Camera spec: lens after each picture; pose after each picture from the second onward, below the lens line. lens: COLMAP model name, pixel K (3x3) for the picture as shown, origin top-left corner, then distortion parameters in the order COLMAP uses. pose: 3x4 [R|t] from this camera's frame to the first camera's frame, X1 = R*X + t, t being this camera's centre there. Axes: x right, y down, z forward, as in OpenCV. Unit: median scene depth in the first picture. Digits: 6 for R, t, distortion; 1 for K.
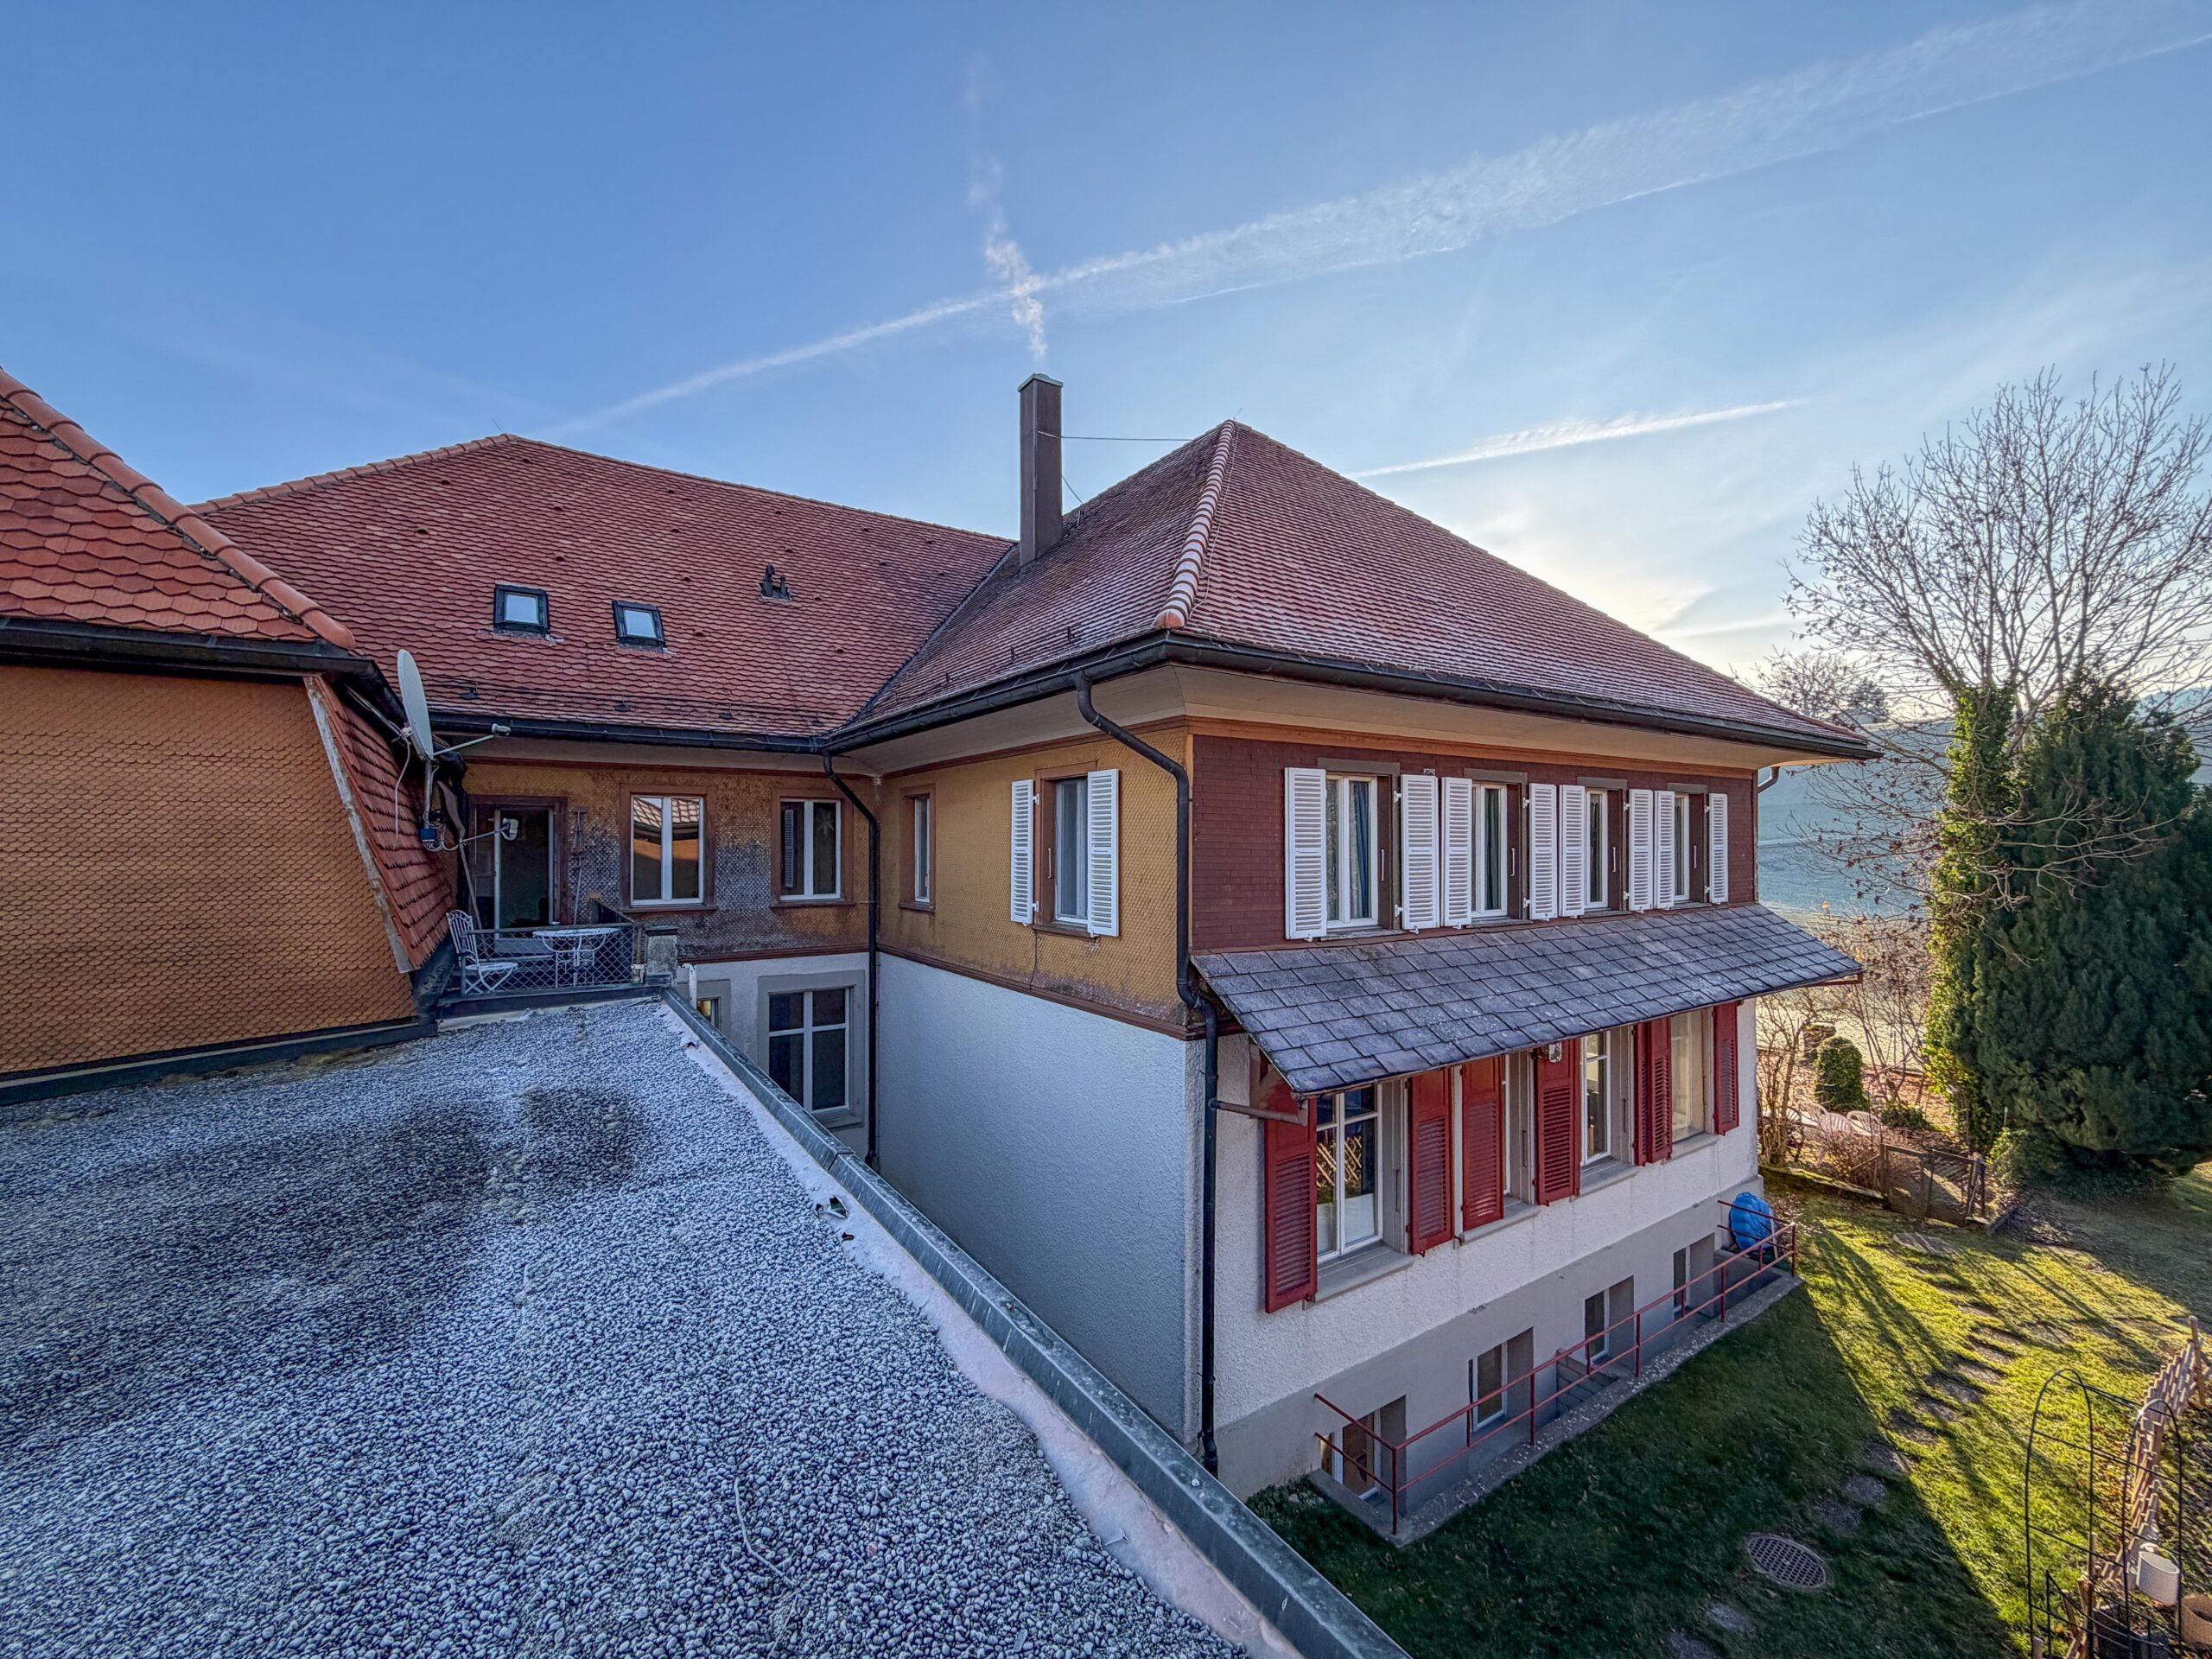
lens RADIAL K [[893.8, 0, 1086.7], [0, 893.8, 840.6], [0, 0, 1]] dist [-0.000438, -0.000269]
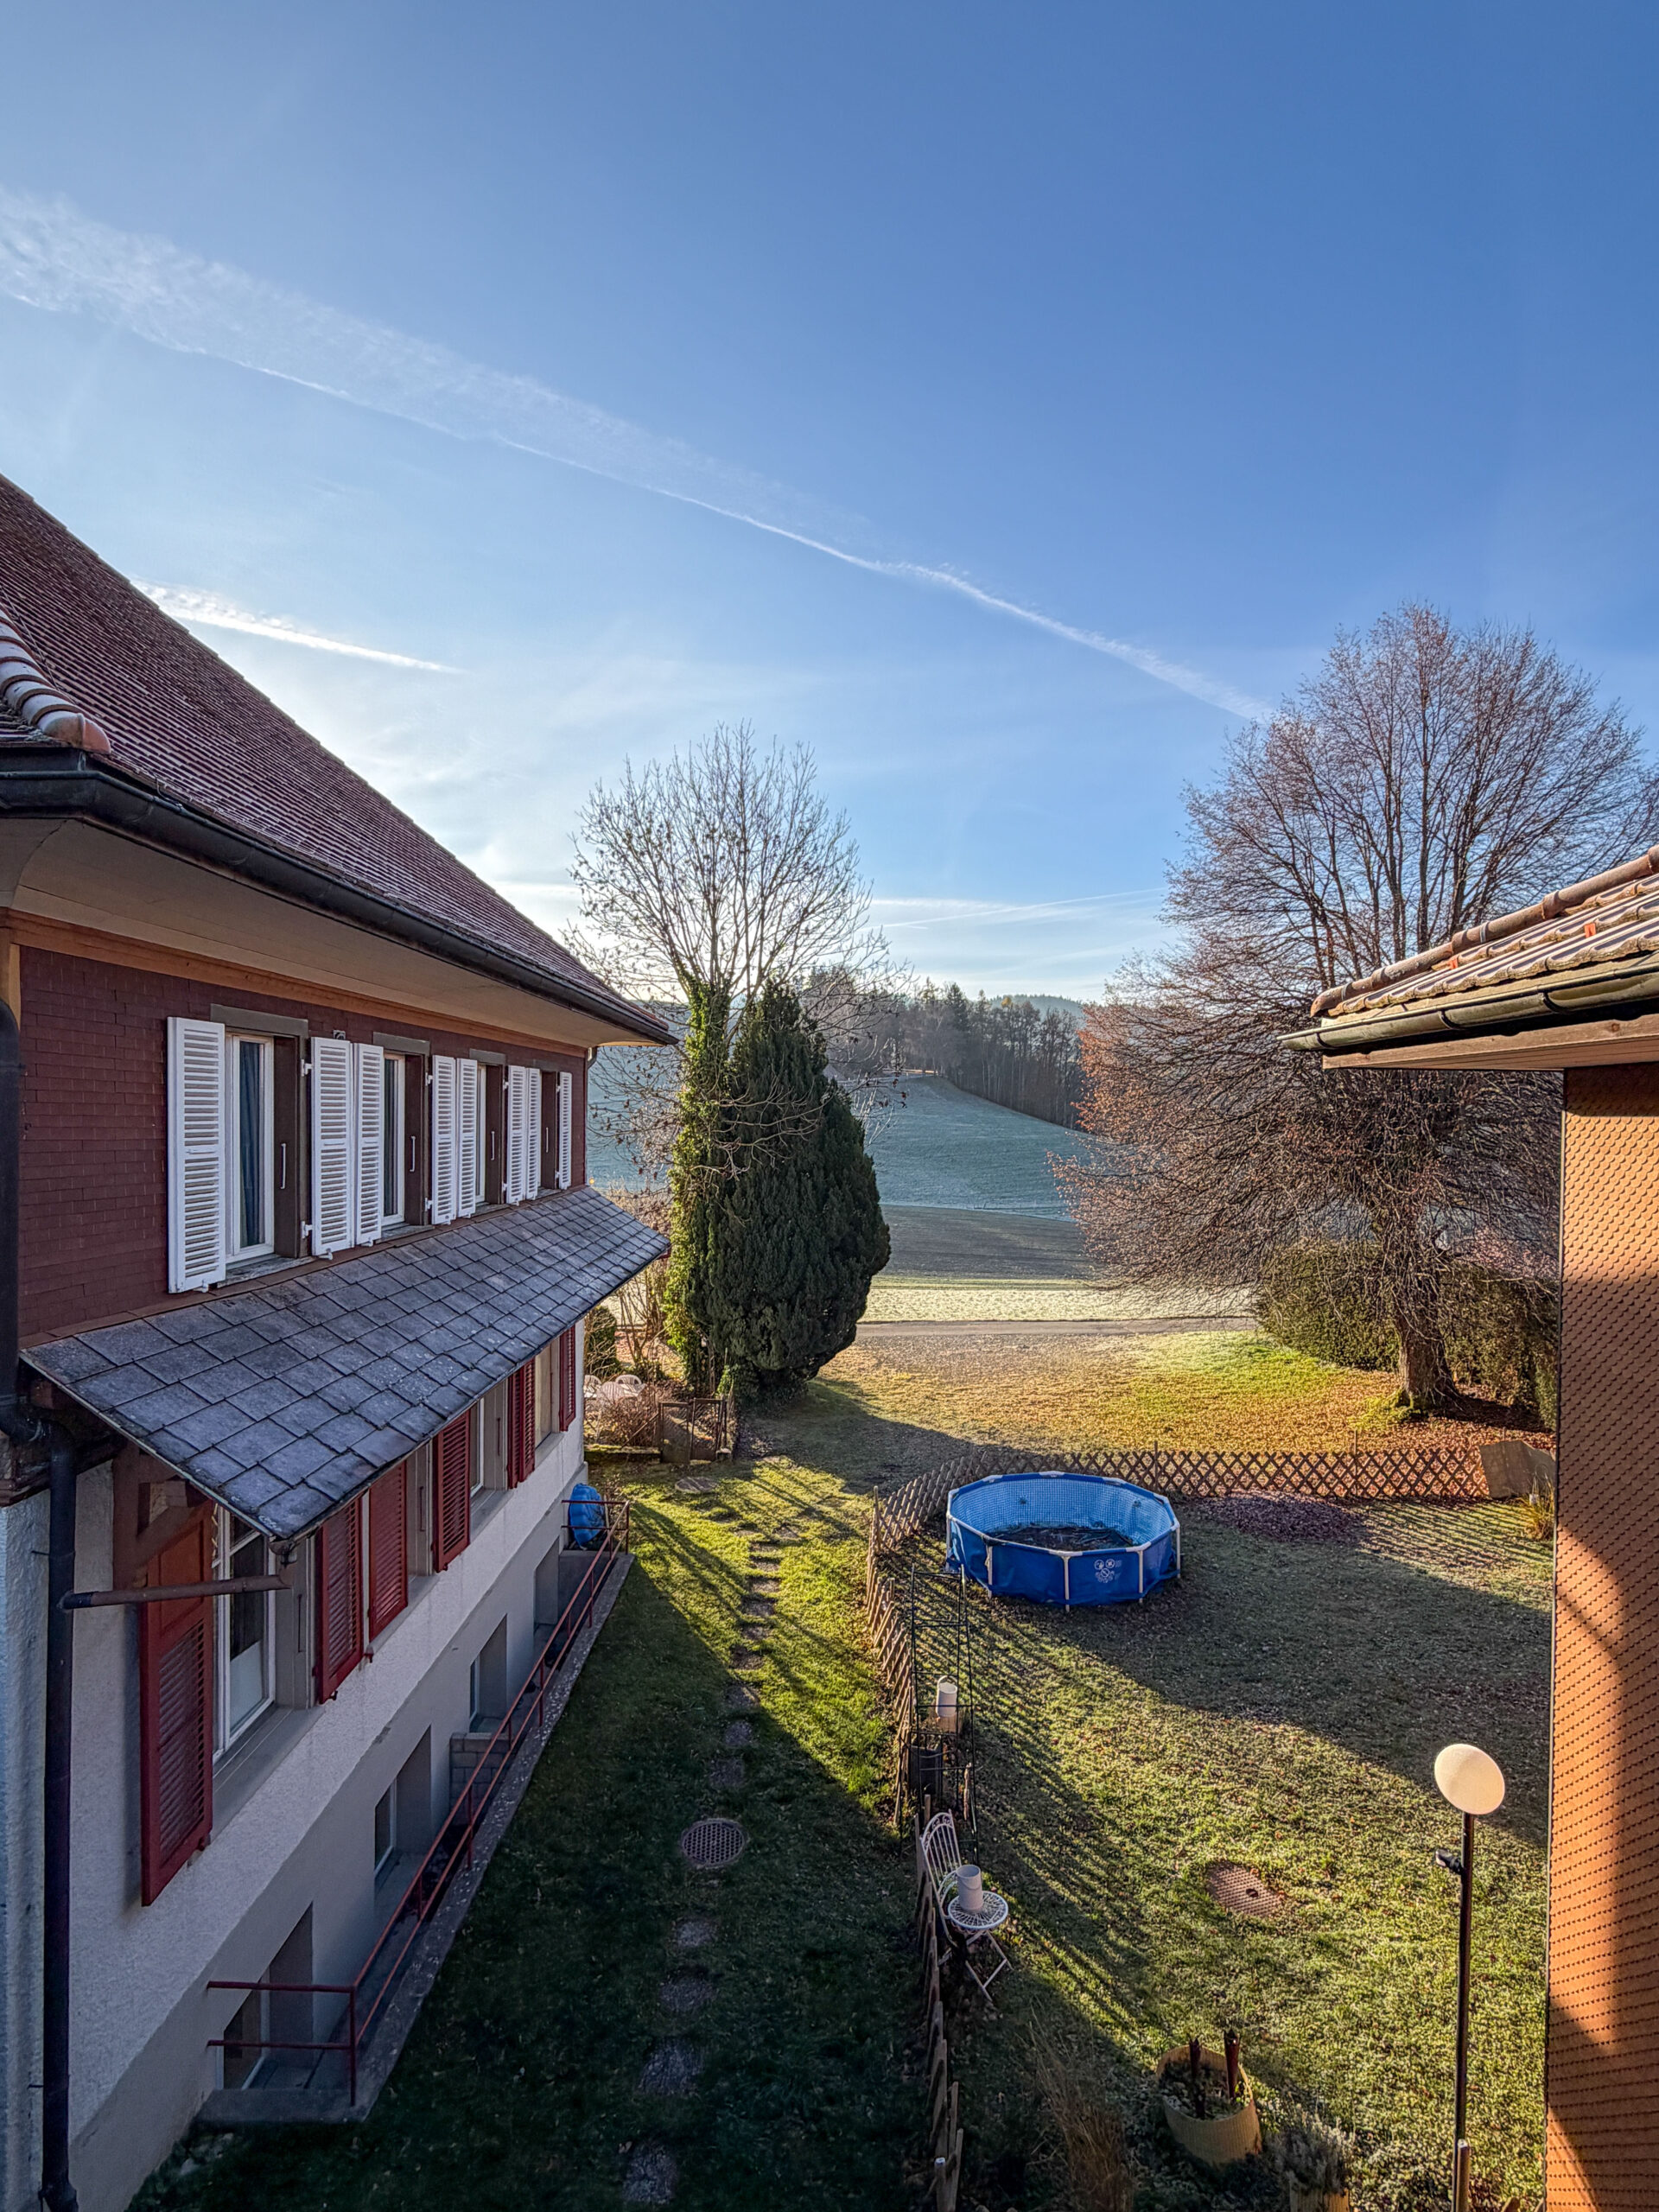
lens RADIAL K [[1090.2, 0, 827.2], [0, 1090.2, 1136.0], [0, 0, 1]] dist [0.000721, -0.000028]
pose [[0.558334, -0.011627, 0.829535, -0.104780], [-0.010656, 0.999719, 0.021185, -0.014051], [-0.829548, -0.020668, 0.558053, 0.141960]]
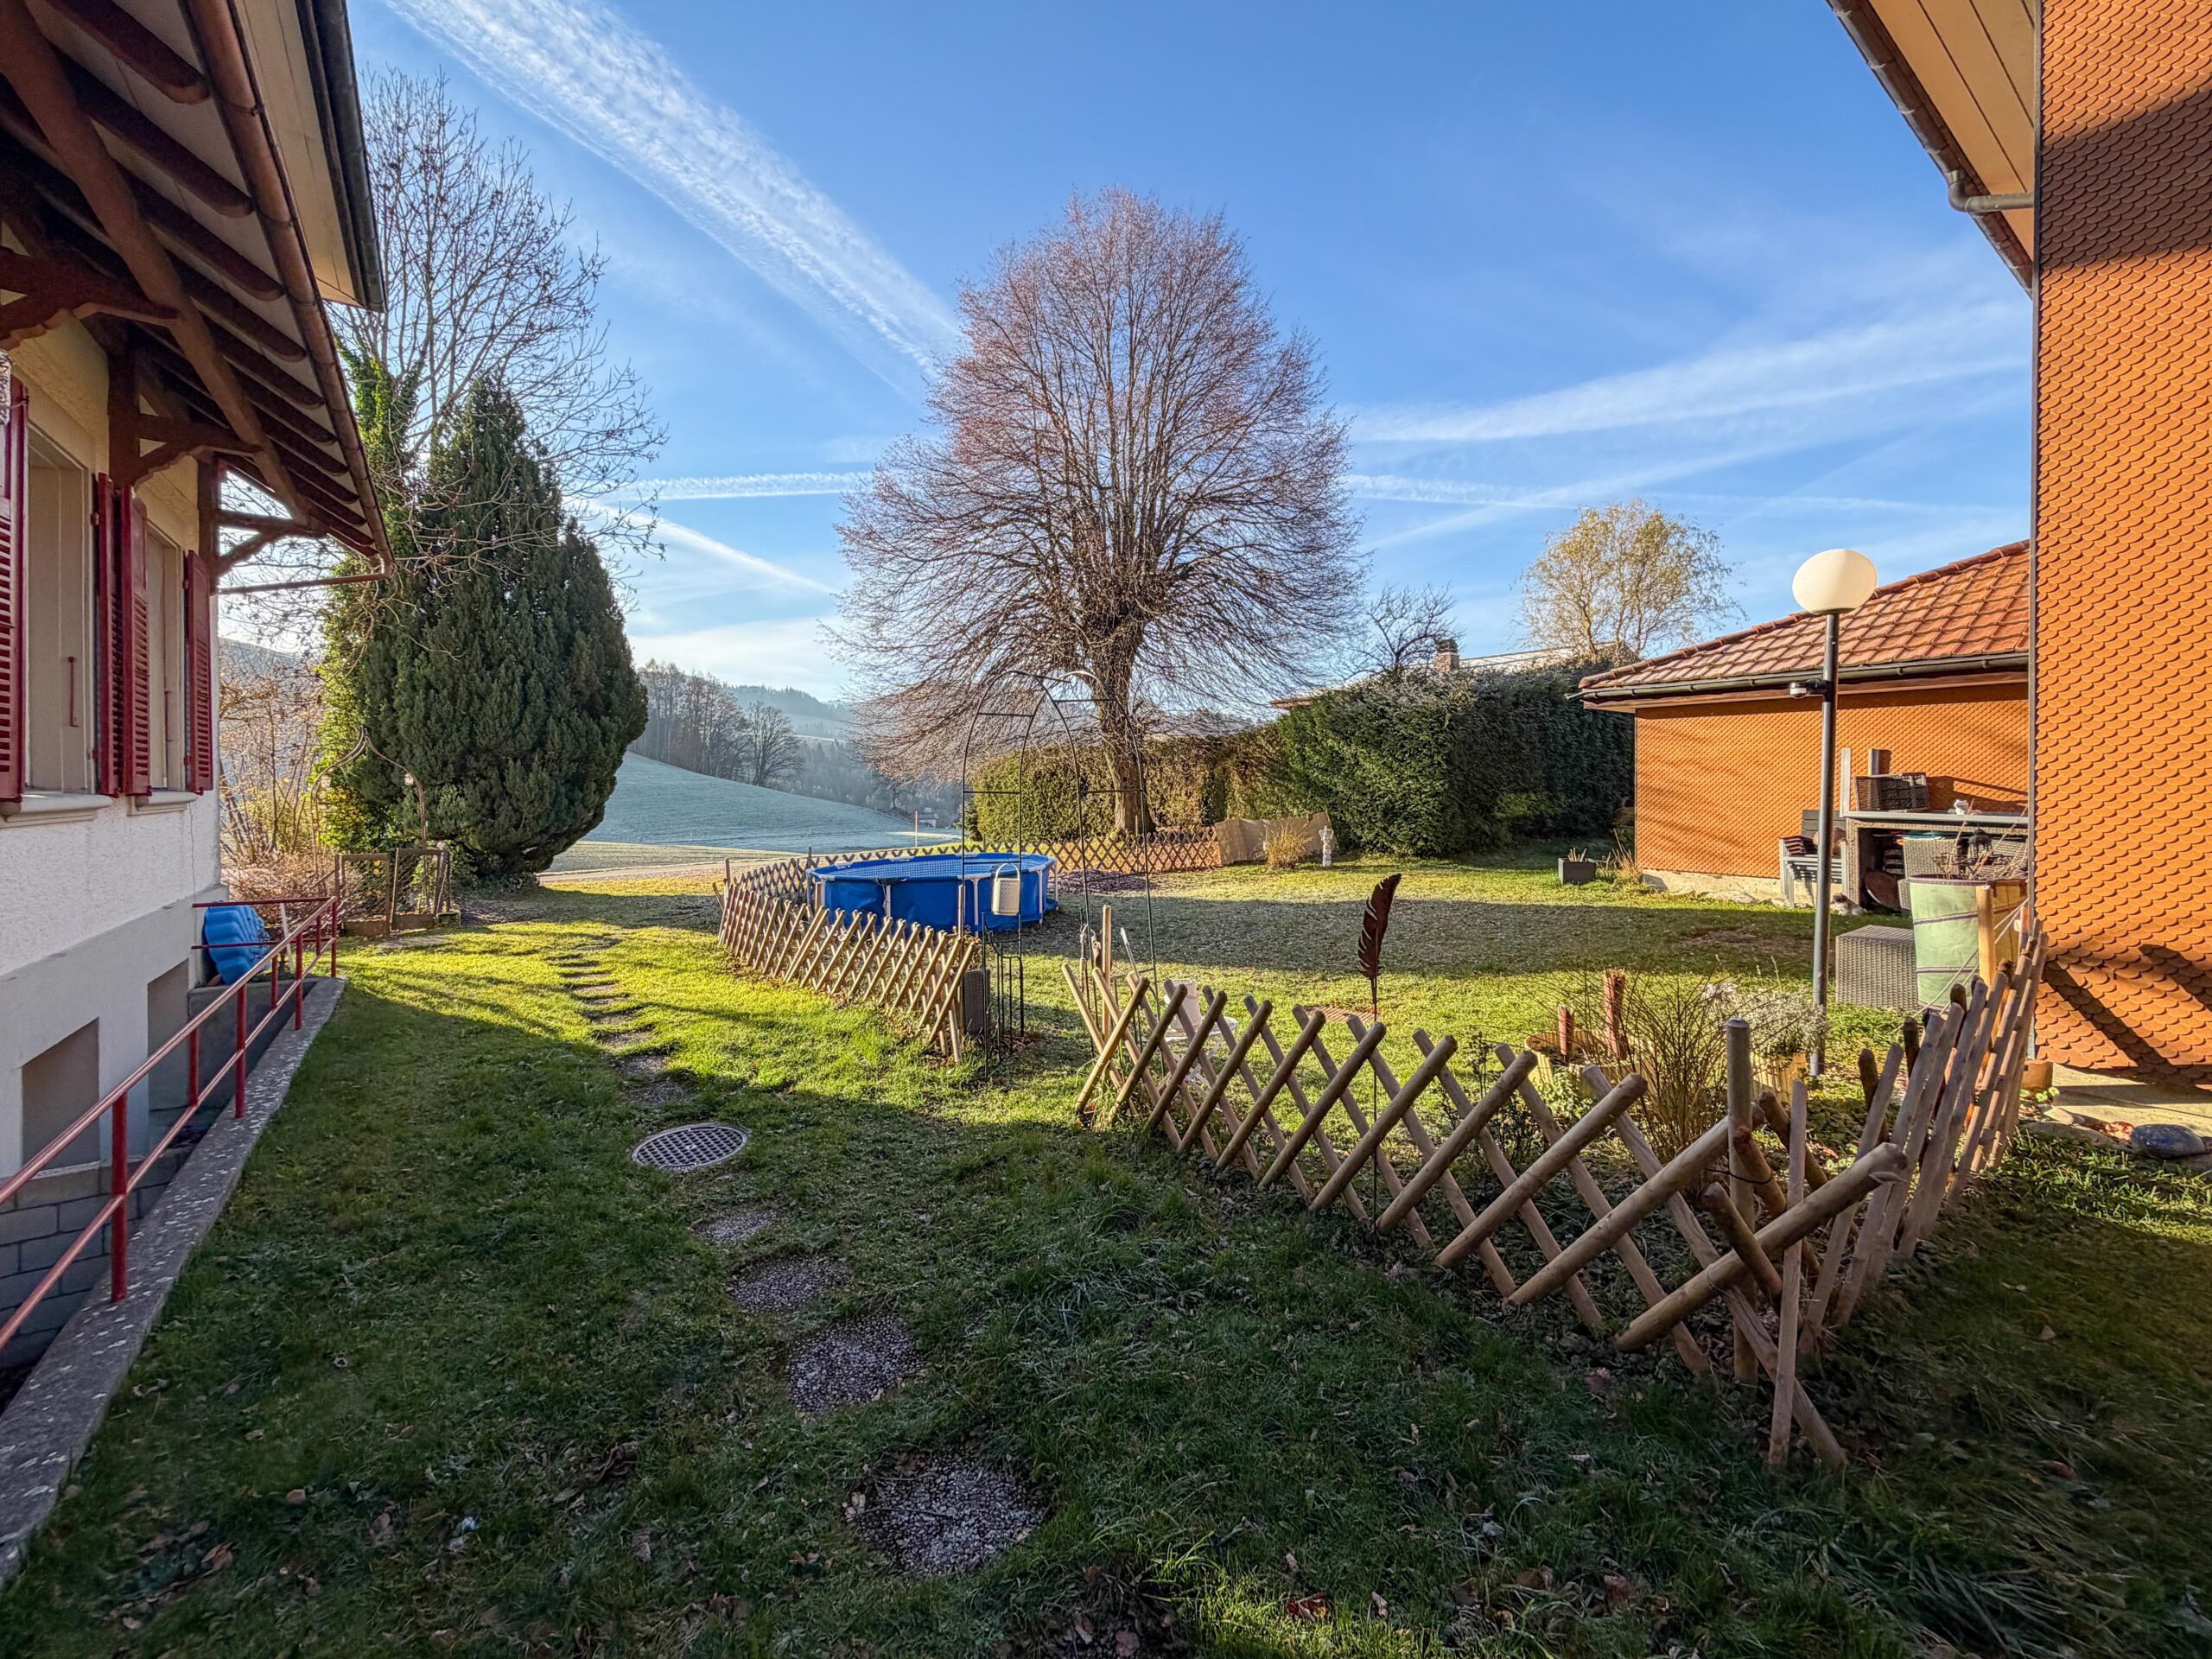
lens RADIAL K [[891.8, 0, 1105.6], [0, 891.8, 794.8], [0, 0, 1]] dist [0.000956, 0.000047]
pose [[-0.050855, -0.009094, 0.998665, 0.103399], [-0.004614, 0.999950, 0.008871, 0.362205], [-0.998695, -0.004157, -0.050894, 0.484462]]
